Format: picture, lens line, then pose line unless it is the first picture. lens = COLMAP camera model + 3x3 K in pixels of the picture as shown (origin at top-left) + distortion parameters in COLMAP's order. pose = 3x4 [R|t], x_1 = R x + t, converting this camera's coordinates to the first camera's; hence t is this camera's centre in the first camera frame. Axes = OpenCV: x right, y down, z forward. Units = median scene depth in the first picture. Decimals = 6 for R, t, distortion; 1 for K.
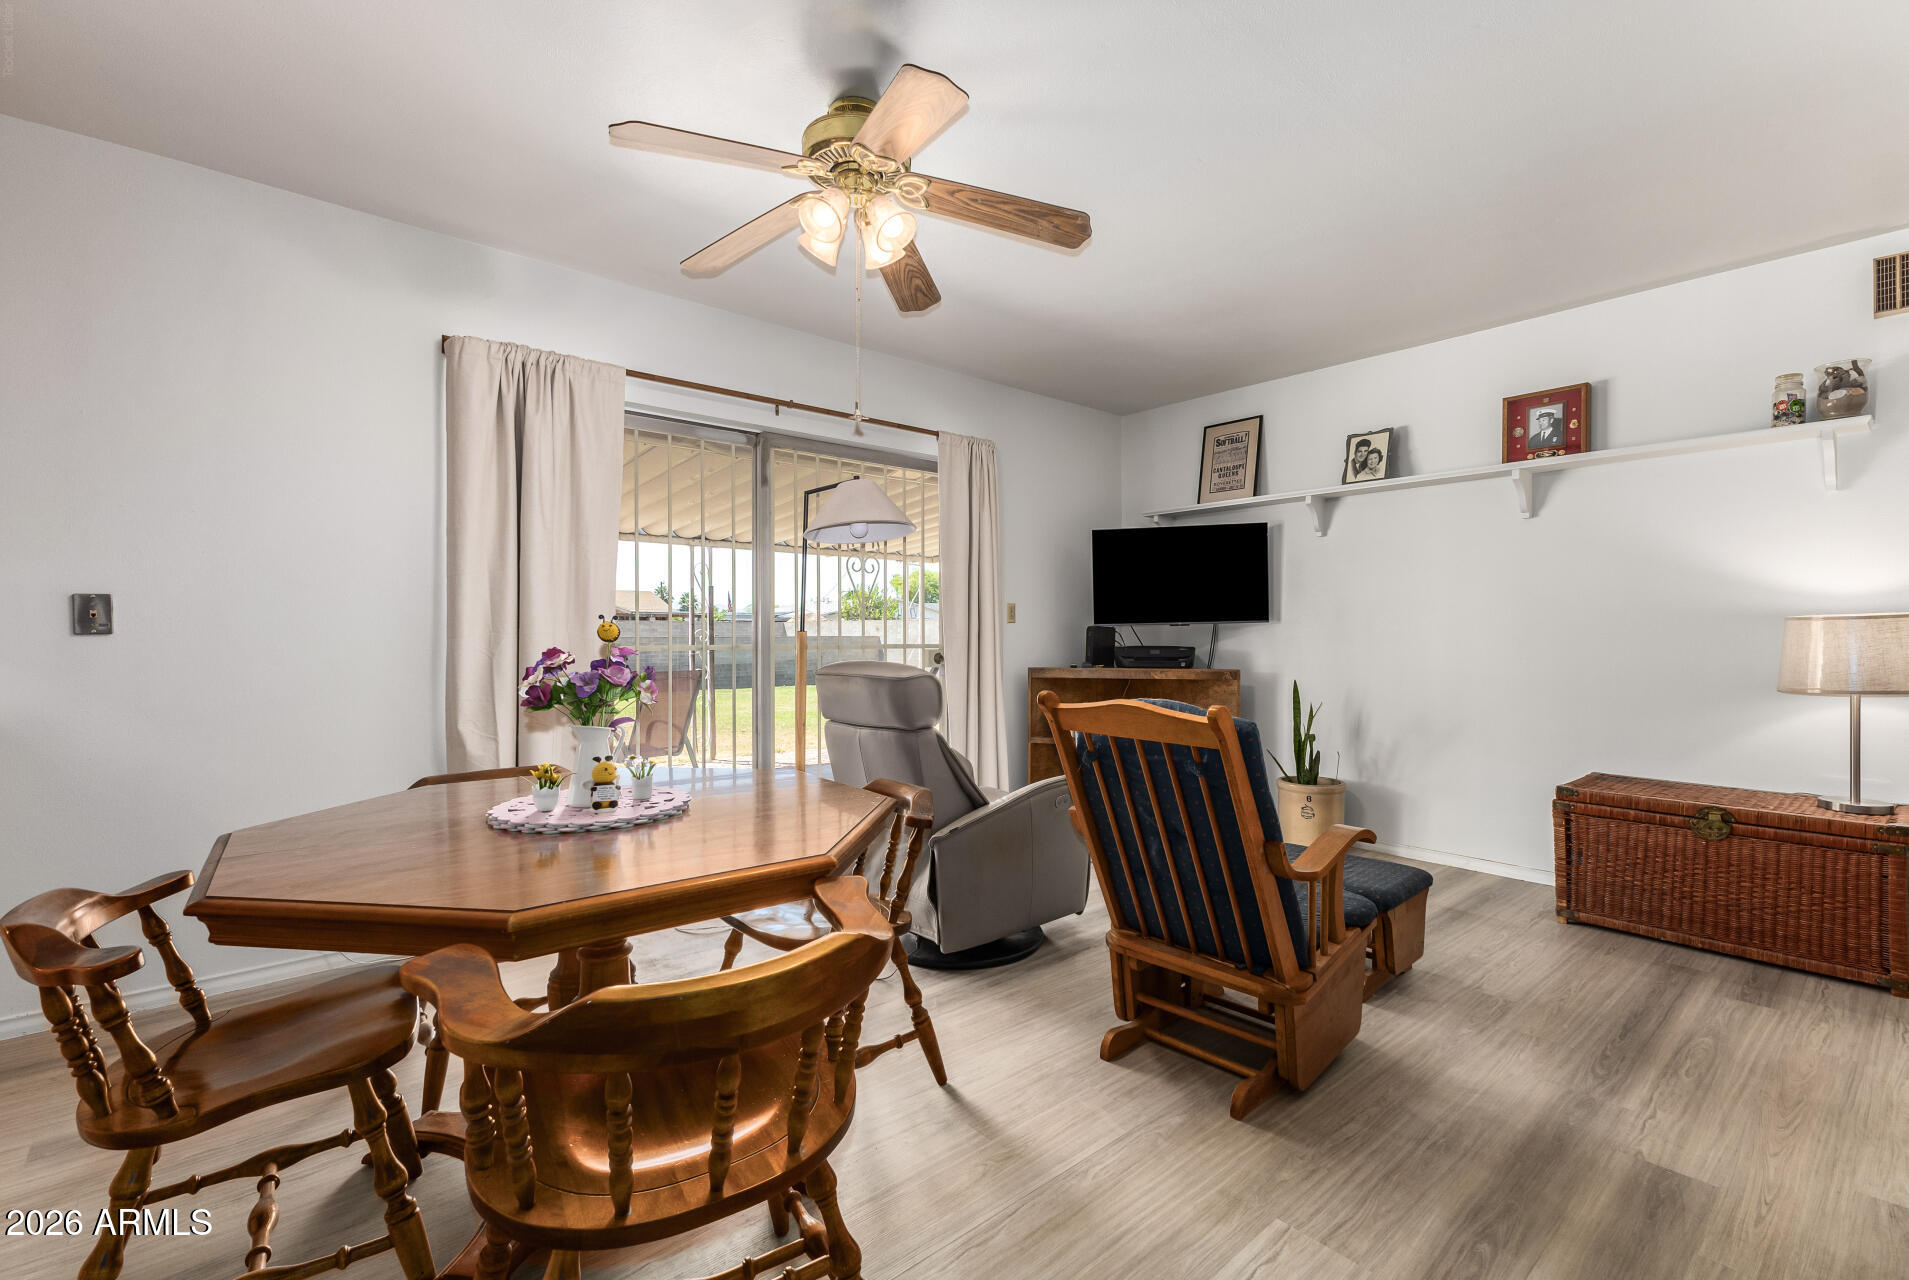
lens RADIAL K [[842.7, 0, 954.5], [0, 842.7, 639.1], [0, 0, 1]] dist [0.014681, -0.003920]
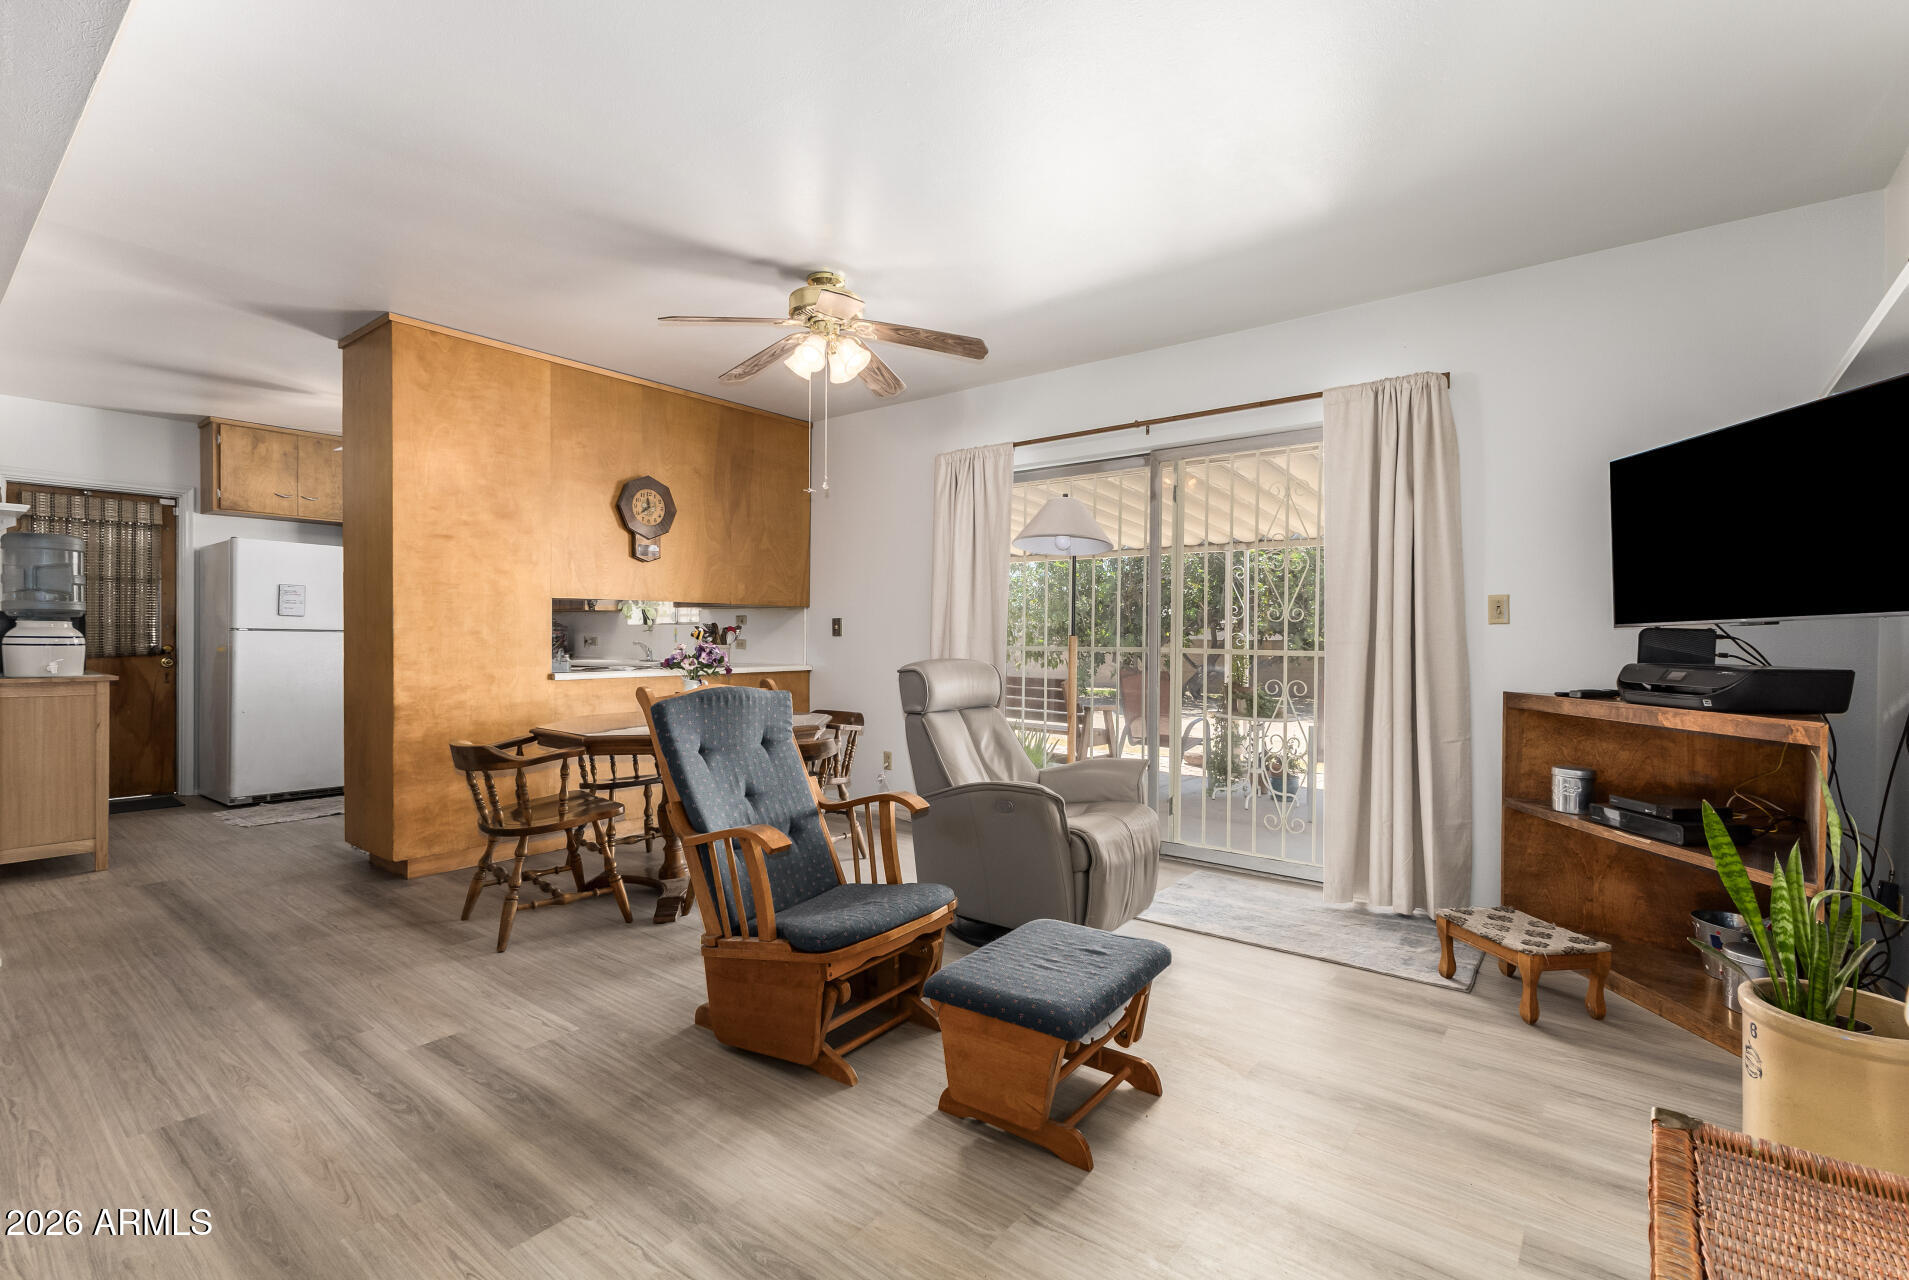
lens RADIAL K [[842.7, 0, 947.8], [0, 842.7, 640.3], [0, 0, 1]] dist [0.014681, -0.003920]
pose [[0.197764, 0.004131, -0.980241, 1.375596], [-0.014450, 0.999895, 0.001299, -0.001222], [0.980143, 0.013908, 0.197802, 0.937699]]
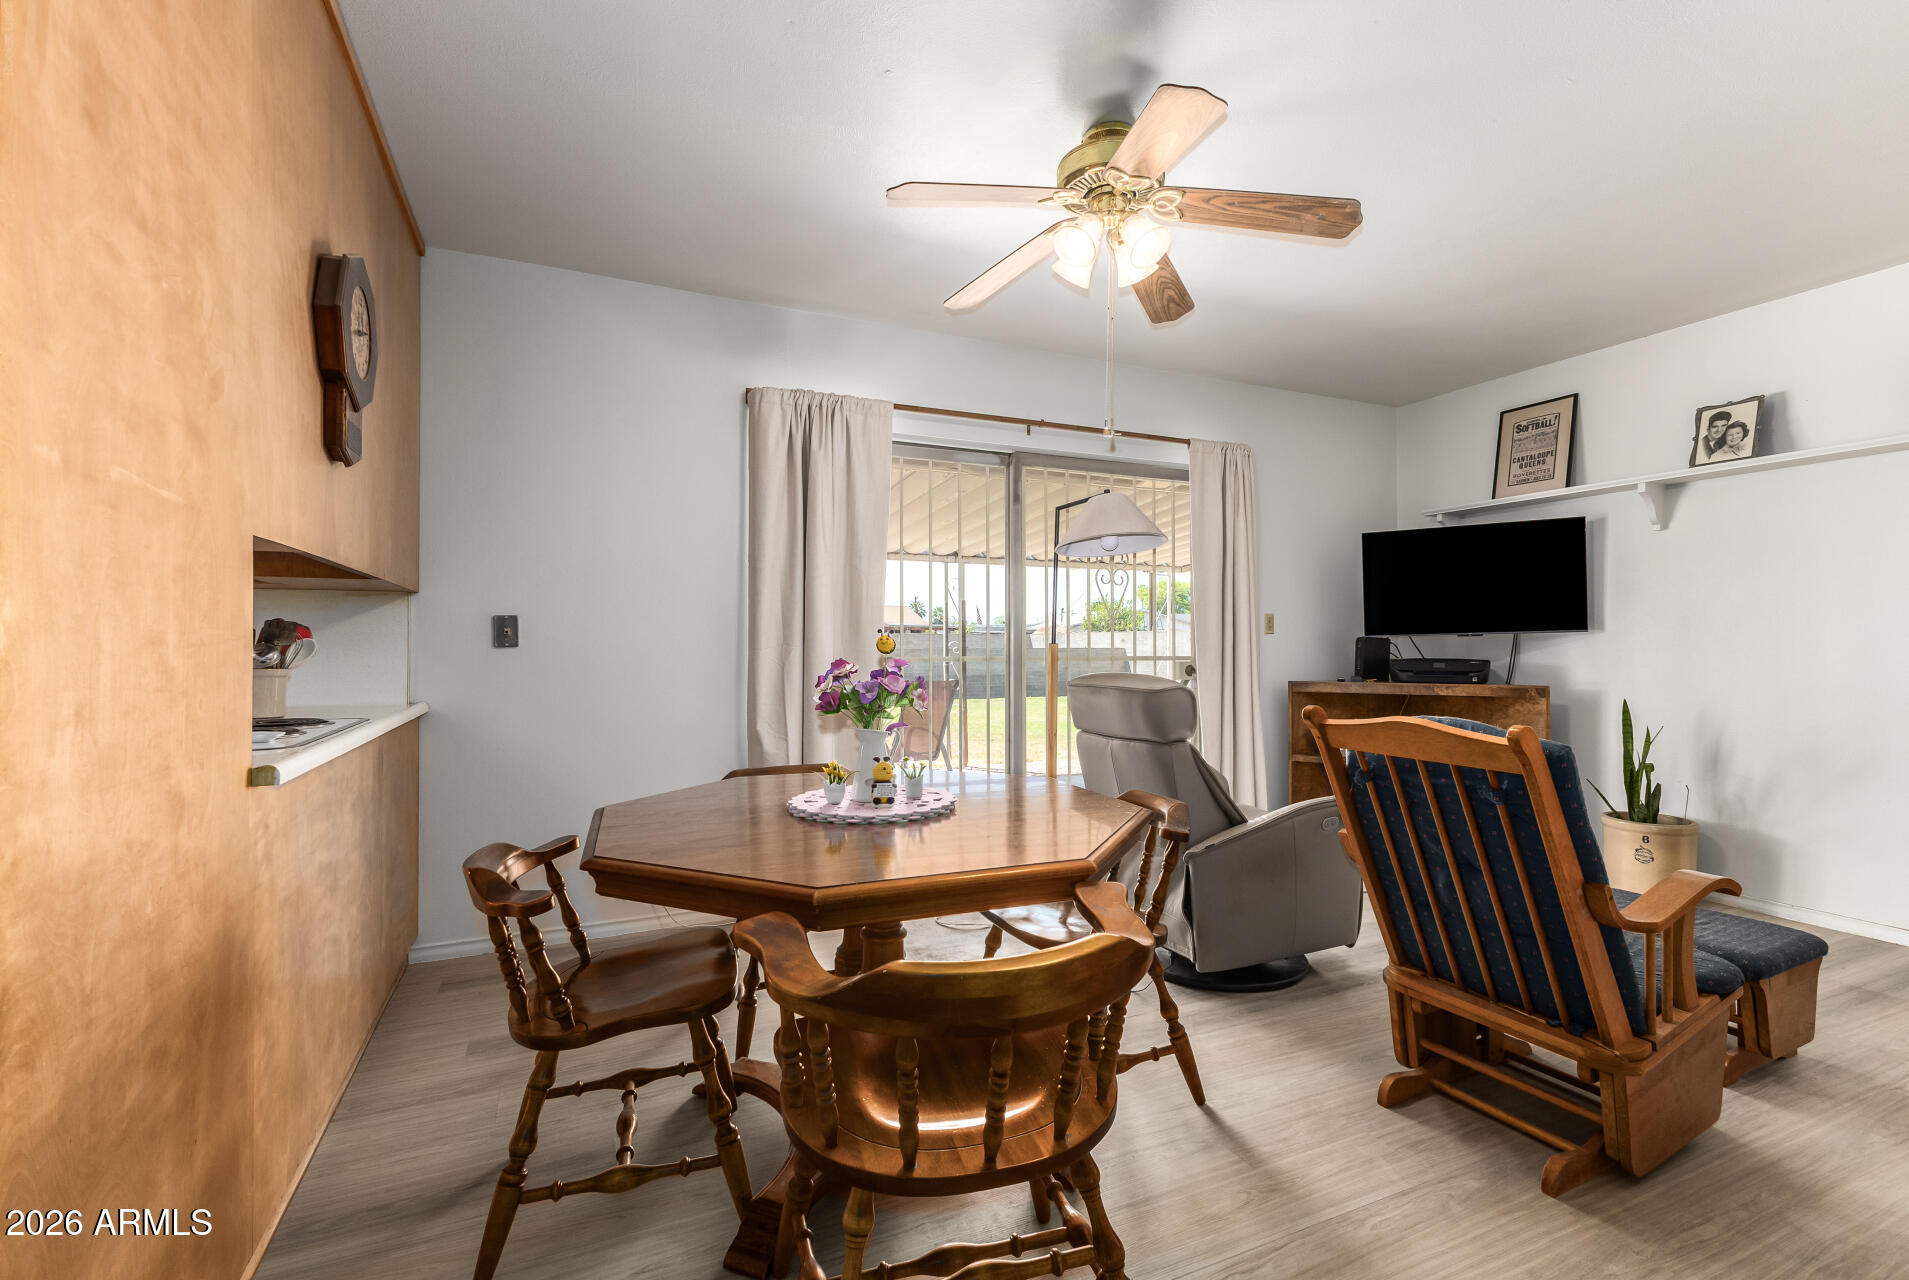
lens RADIAL K [[842.7, 0, 955.1], [0, 842.7, 640.4], [0, 0, 1]] dist [0.014681, -0.003920]
pose [[0.959485, -0.002804, -0.281744, -0.009287], [-0.000514, 0.999931, -0.011702, -0.000929], [0.281758, 0.011373, 0.959418, -0.030045]]
